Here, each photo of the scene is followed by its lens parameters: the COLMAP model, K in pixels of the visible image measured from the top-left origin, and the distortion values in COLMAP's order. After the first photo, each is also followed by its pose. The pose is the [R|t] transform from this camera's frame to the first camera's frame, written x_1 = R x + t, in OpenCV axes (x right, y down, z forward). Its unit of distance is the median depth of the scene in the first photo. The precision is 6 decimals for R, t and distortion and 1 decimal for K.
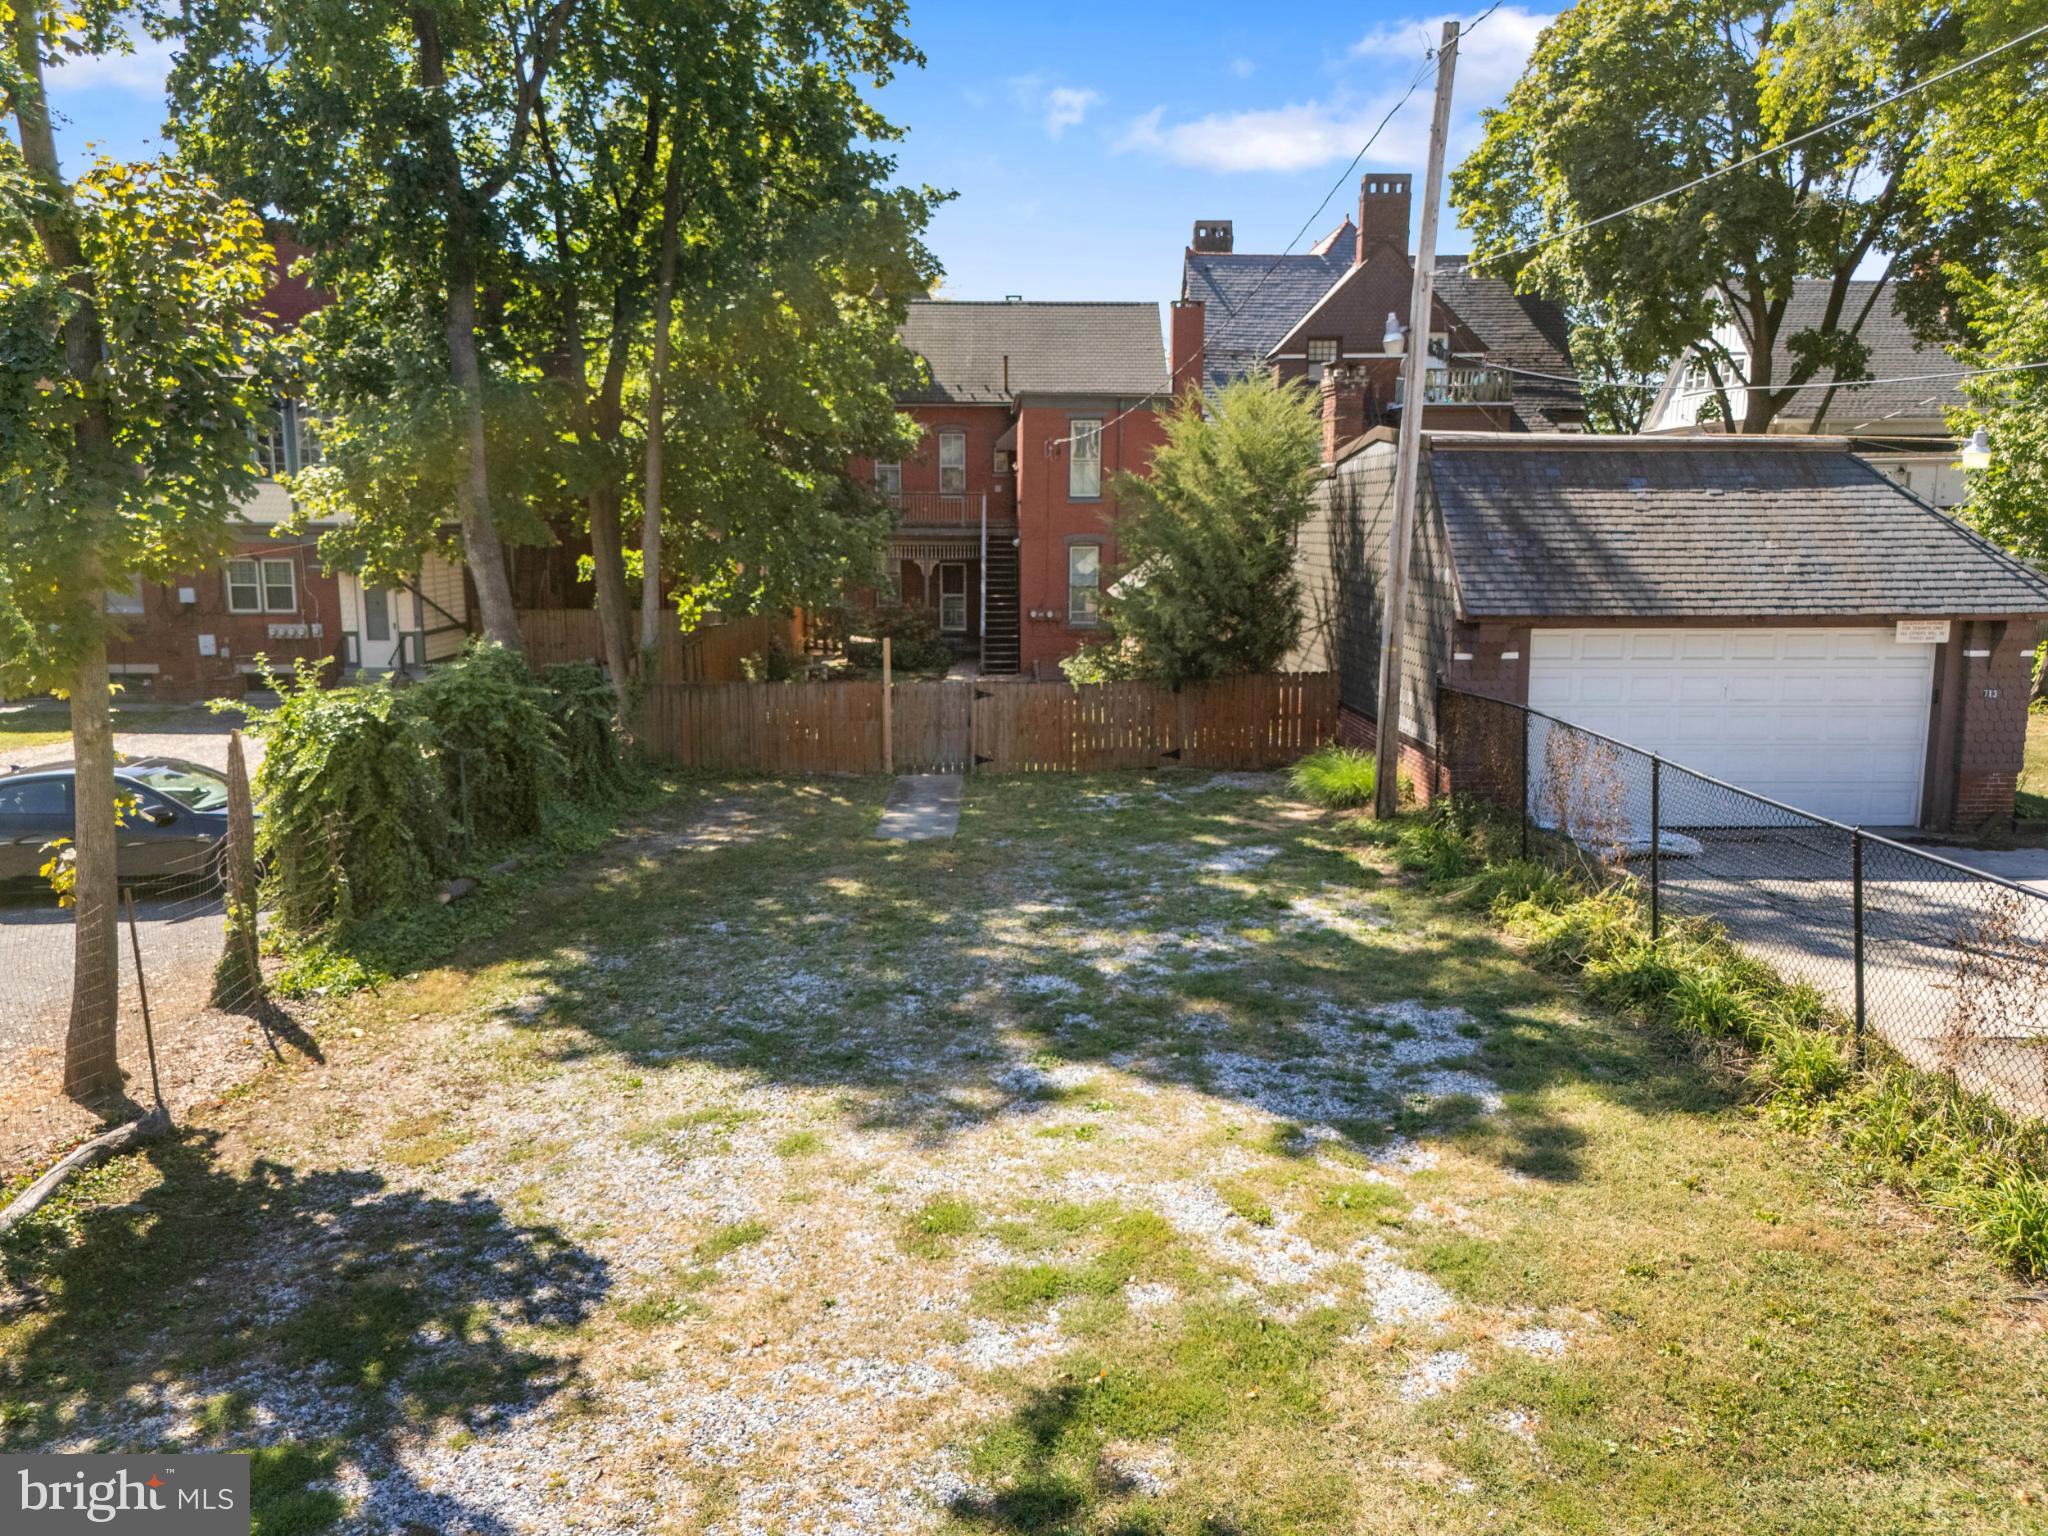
lens RADIAL K [[1527.9, 0, 1024.0], [0, 1527.9, 768.0], [0, 0, 1]] dist [0.041218, -0.011279]
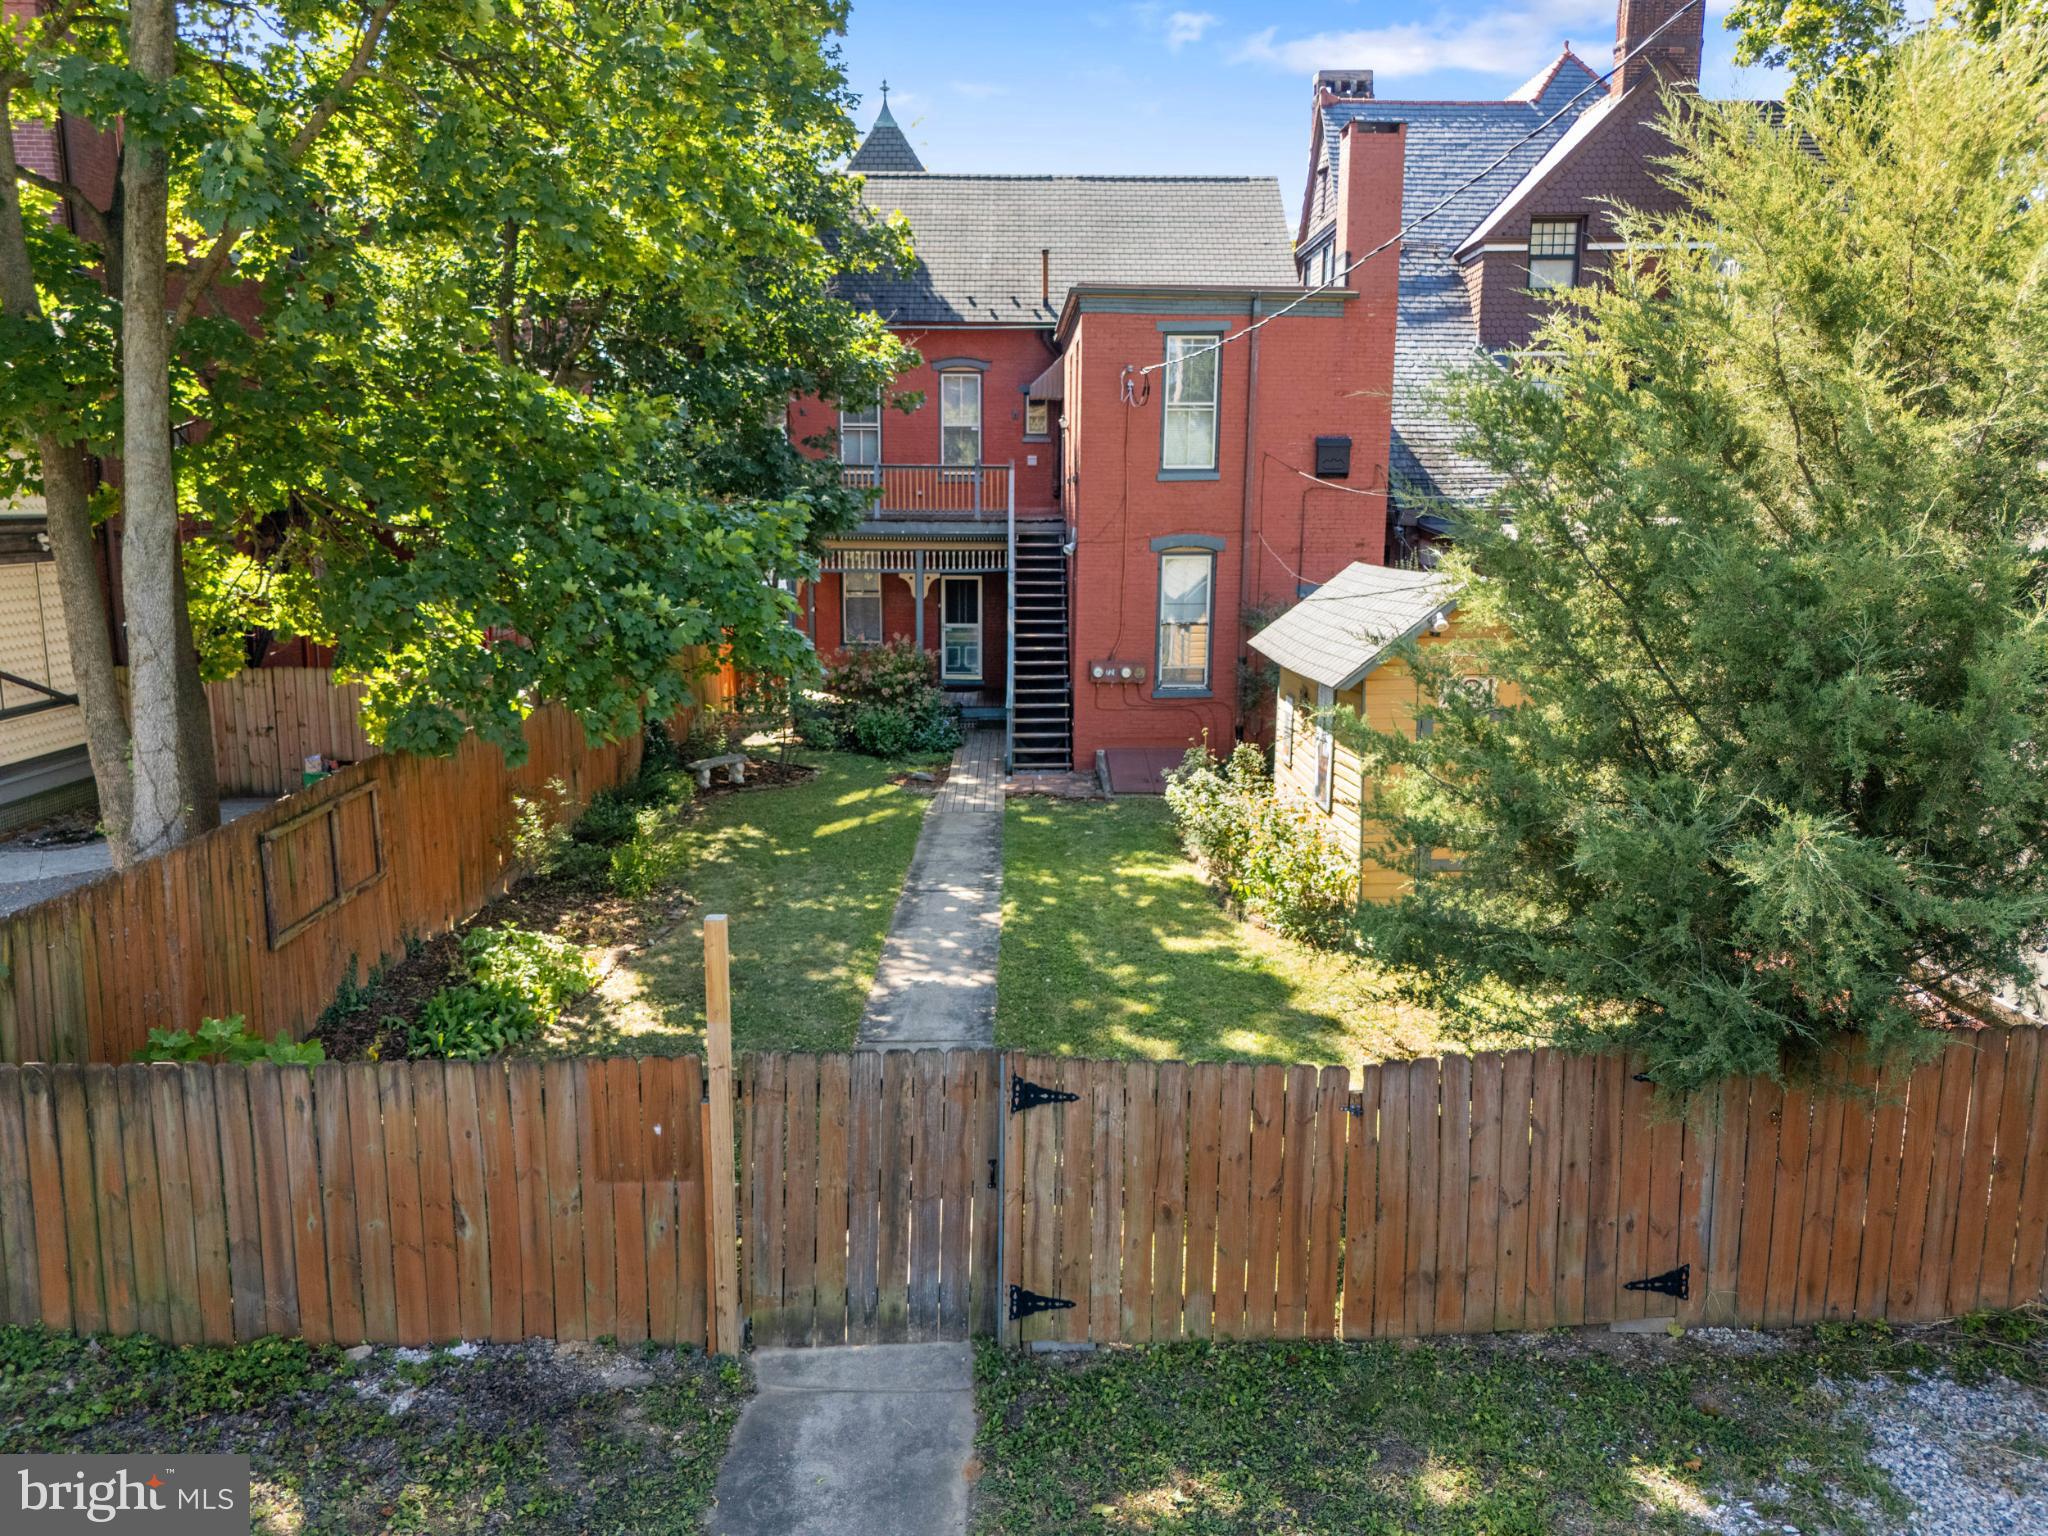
lens RADIAL K [[1527.9, 0, 1024.0], [0, 1527.9, 768.0], [0, 0, 1]] dist [0.041218, -0.011279]
pose [[0.999951, 0.003432, -0.009327, -0.015136], [-0.003365, 0.999969, 0.007167, -0.063335], [0.009351, -0.007135, 0.999931, 0.388088]]
